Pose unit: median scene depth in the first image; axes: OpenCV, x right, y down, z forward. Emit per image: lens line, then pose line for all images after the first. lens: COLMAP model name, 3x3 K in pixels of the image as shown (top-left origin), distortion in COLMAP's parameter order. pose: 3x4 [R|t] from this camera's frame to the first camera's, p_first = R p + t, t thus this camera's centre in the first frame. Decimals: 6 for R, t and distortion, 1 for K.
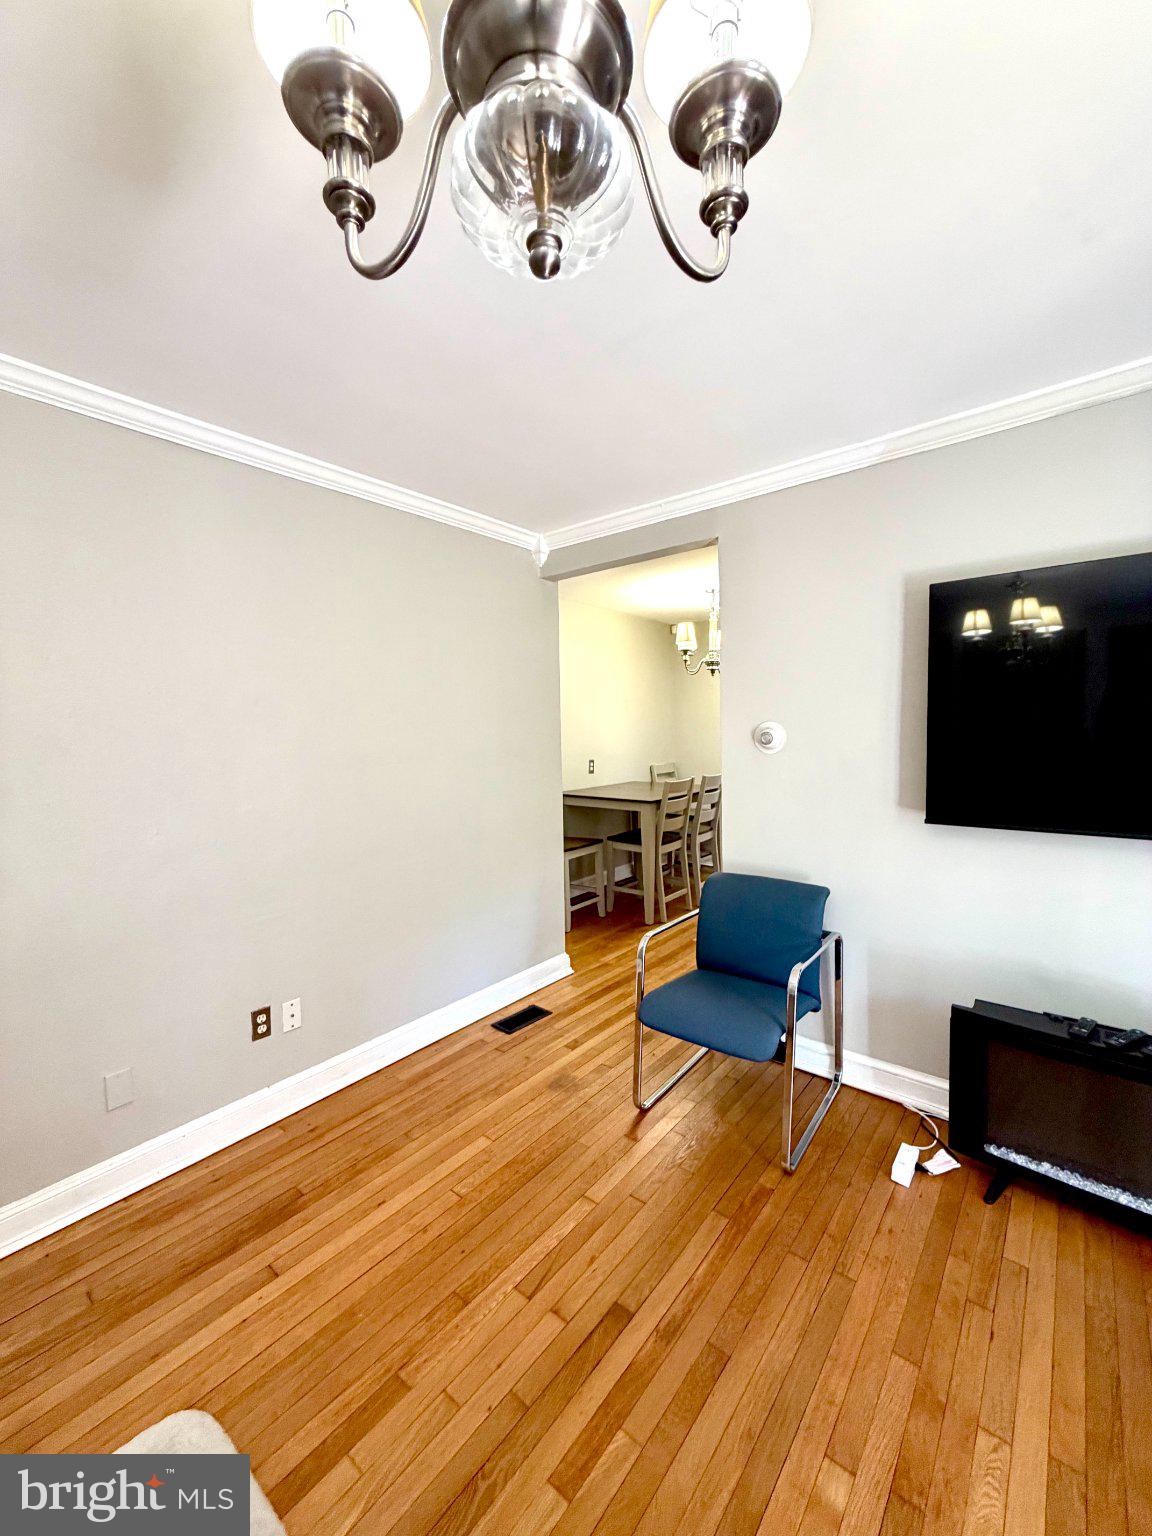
lens RADIAL K [[617.4, 0, 570.1], [0, 617.4, 762.2], [0, 0, 1]] dist [-0.001193, -0.000556]
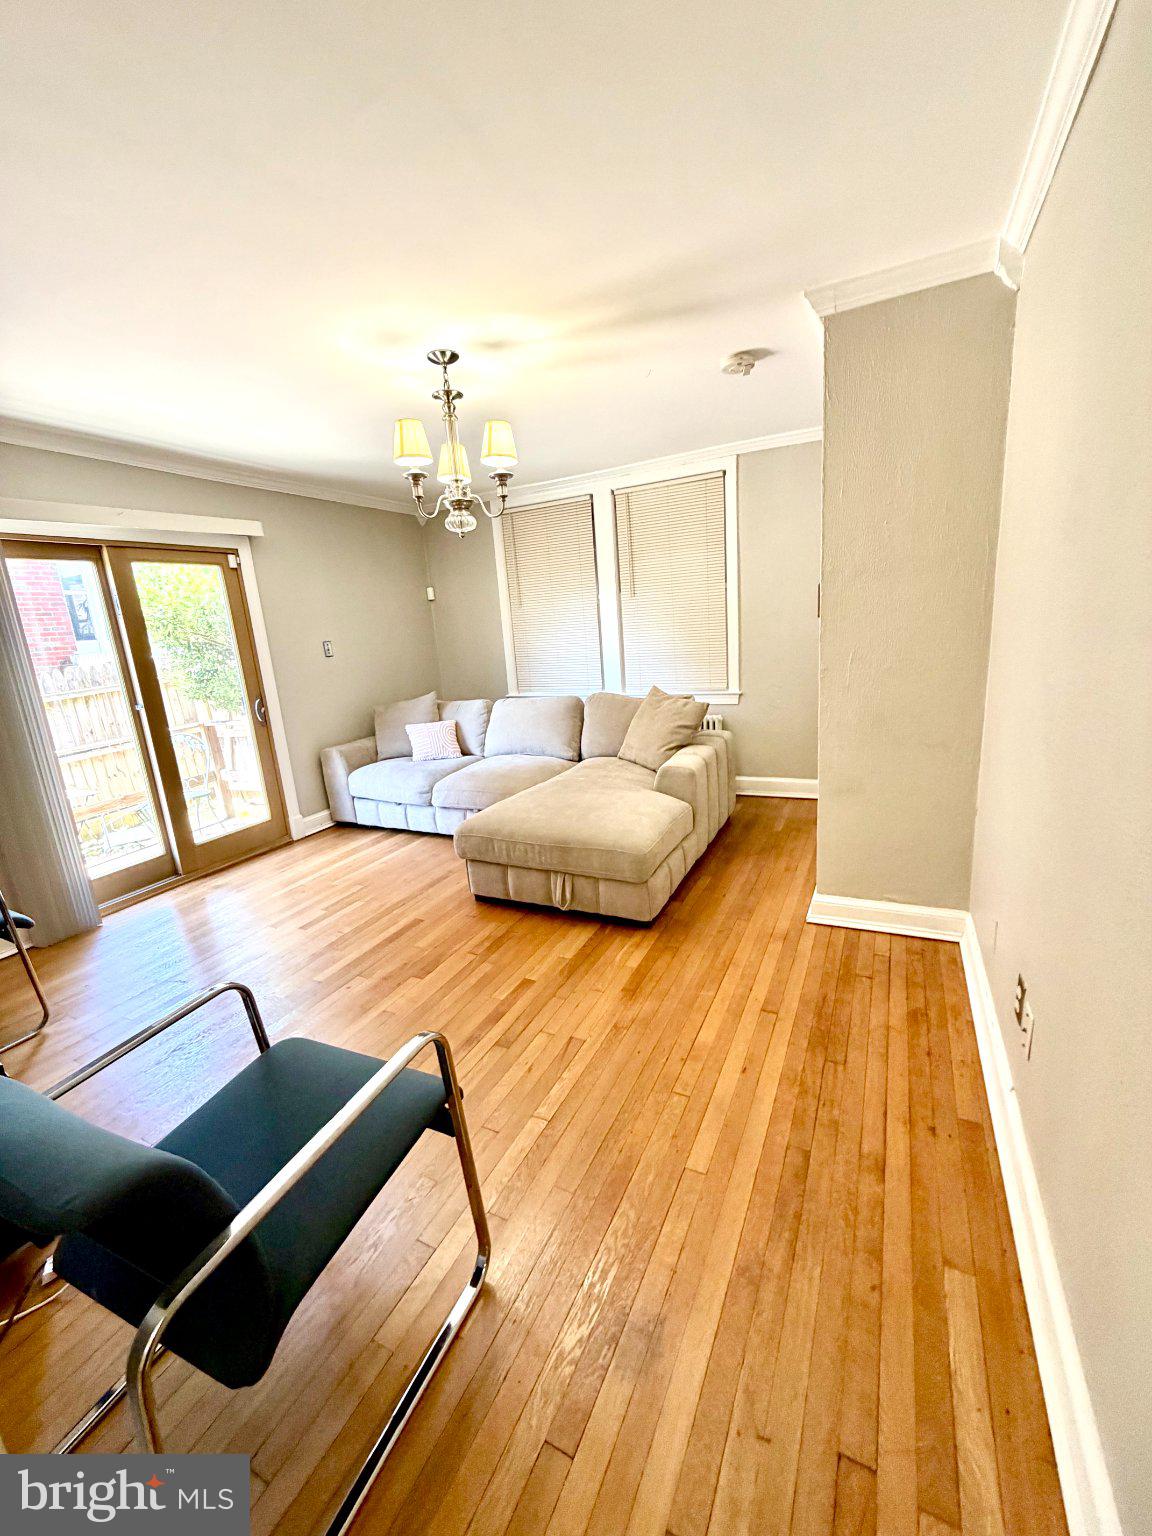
lens RADIAL K [[617.4, 0, 576.3], [0, 617.4, 764.5], [0, 0, 1]] dist [-0.001193, -0.000556]
pose [[-0.970275, 0.140582, -0.196985, 0.092970], [0.084094, 0.959106, 0.270268, -0.063542], [0.226925, 0.245669, -0.942418, 1.859193]]
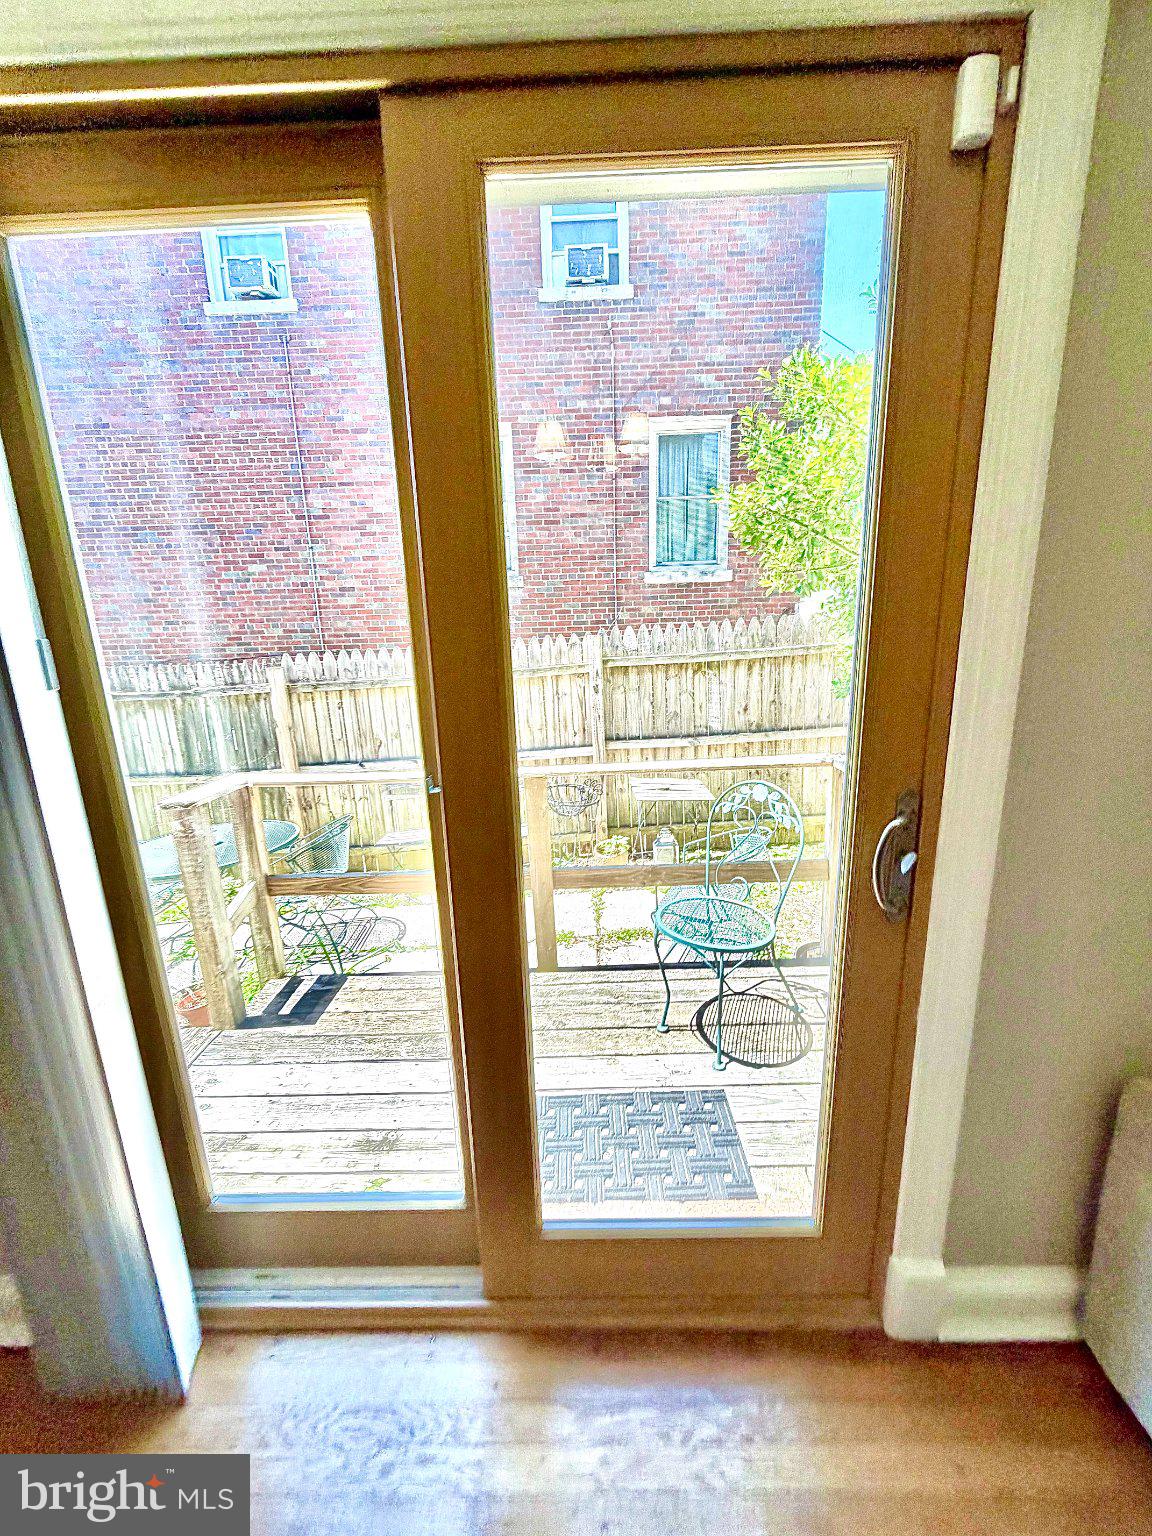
lens RADIAL K [[617.4, 0, 584.5], [0, 617.4, 767.6], [0, 0, 1]] dist [-0.001193, -0.000556]
pose [[-0.643535, -0.141581, 0.752209, 0.547598], [0.073244, 0.966843, 0.244642, 0.043851], [-0.761904, 0.212530, -0.611827, -0.143629]]
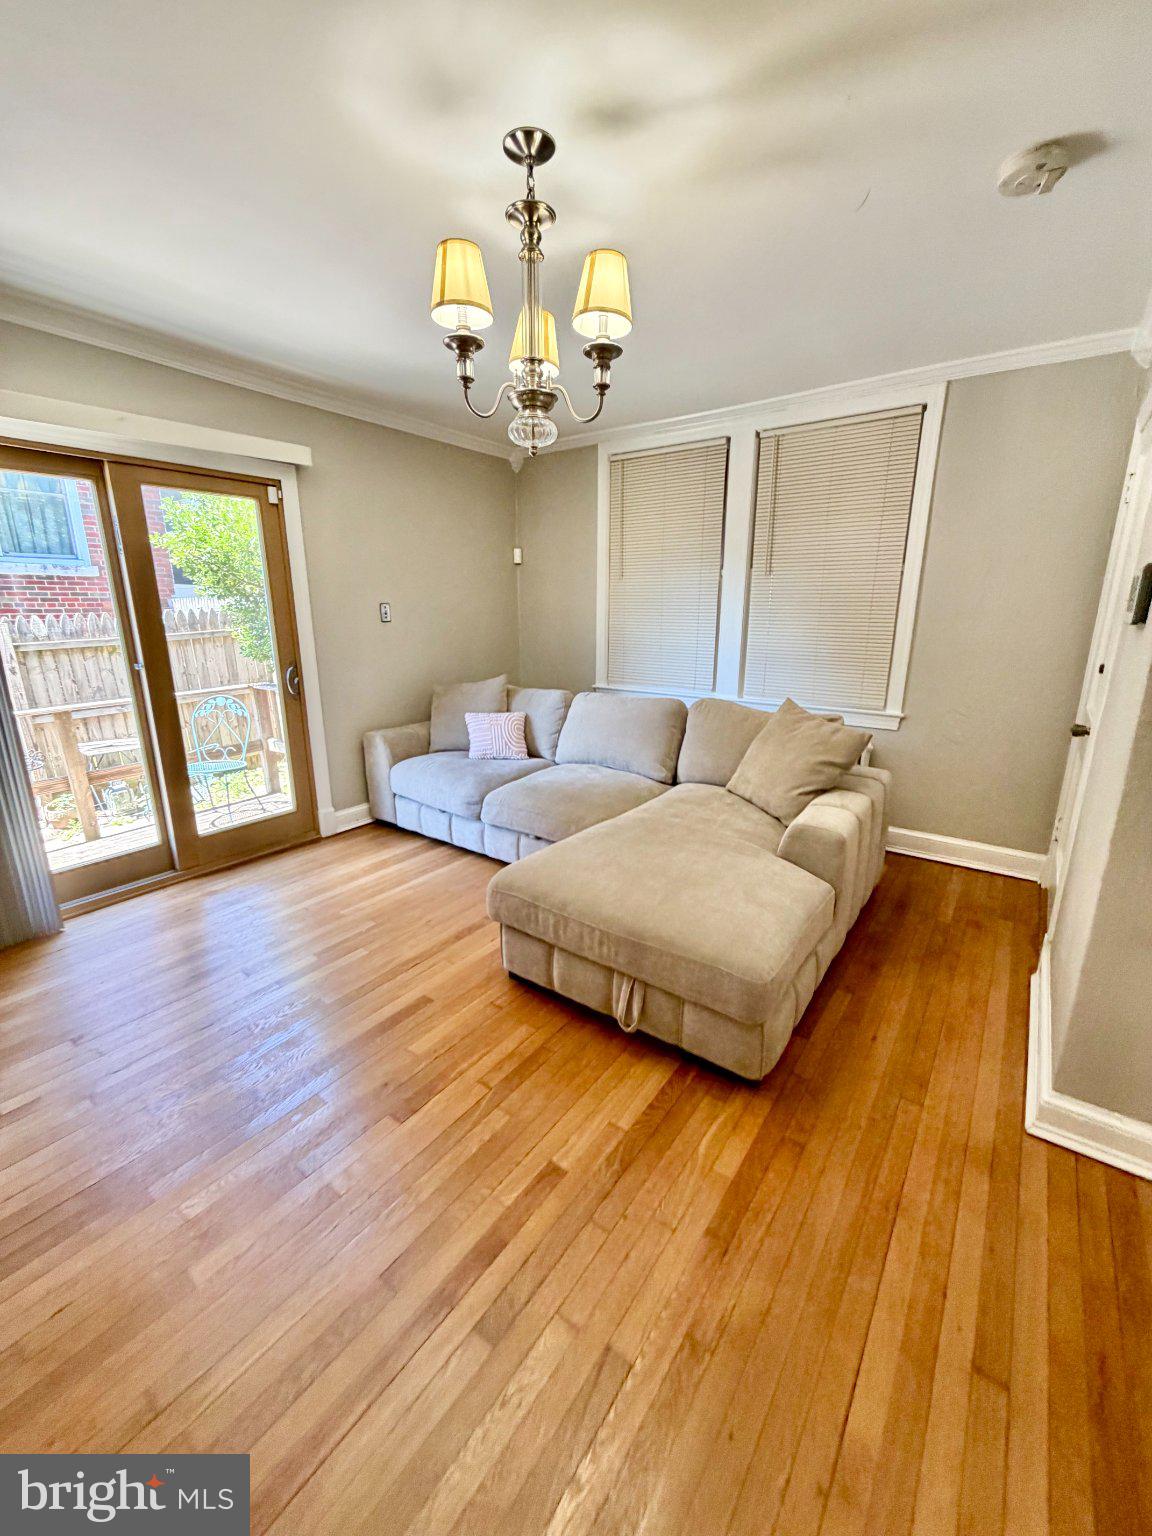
lens RADIAL K [[617.4, 0, 576.1], [0, 617.4, 764.7], [0, 0, 1]] dist [-0.001193, -0.000556]
pose [[-0.998024, 0.034835, -0.052300, -0.009940], [0.017841, 0.955108, 0.295721, -0.033628], [0.060253, 0.294203, -0.953842, 1.314106]]
